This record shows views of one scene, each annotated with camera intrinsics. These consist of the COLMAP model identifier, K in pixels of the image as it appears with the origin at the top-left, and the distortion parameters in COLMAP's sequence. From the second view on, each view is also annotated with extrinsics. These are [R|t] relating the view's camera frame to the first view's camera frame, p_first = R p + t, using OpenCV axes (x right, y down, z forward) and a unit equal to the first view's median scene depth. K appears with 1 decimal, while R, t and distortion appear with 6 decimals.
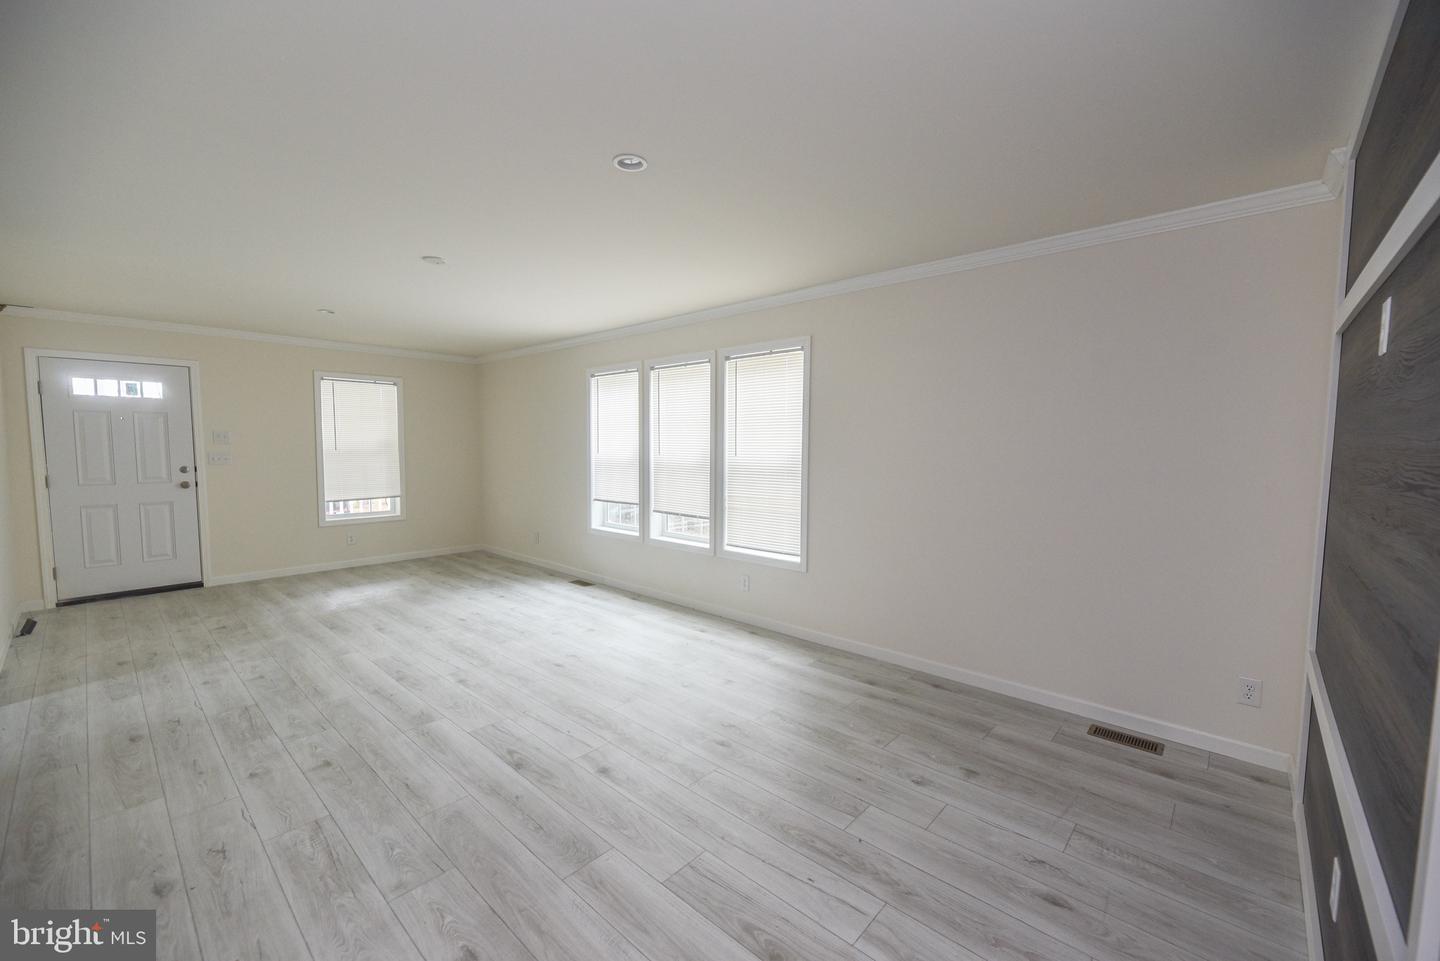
lens RADIAL K [[580.2, 0, 725.5], [0, 580.2, 486.0], [0, 0, 1]] dist [-0.001386, -0.000775]
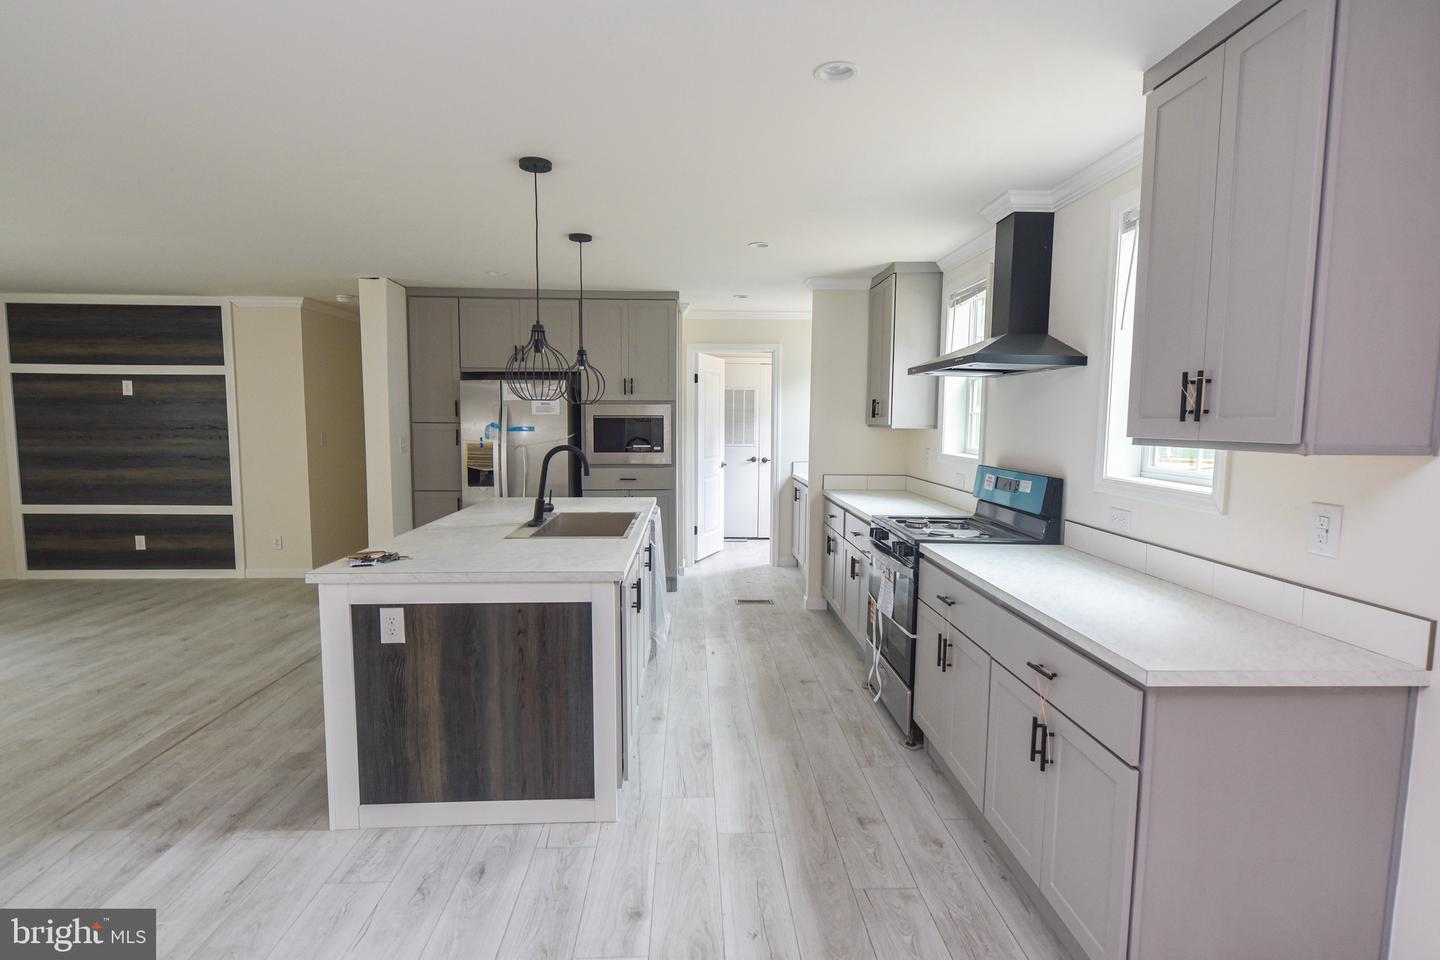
lens RADIAL K [[725.3, 0, 723.3], [0, 725.3, 483.8], [0, 0, 1]] dist [0.004538, 0.000718]
pose [[-0.706844, -0.073062, 0.703586, -1.834511], [0.043695, 0.988242, 0.146519, -0.065974], [-0.706019, 0.134309, -0.695341, 0.599762]]
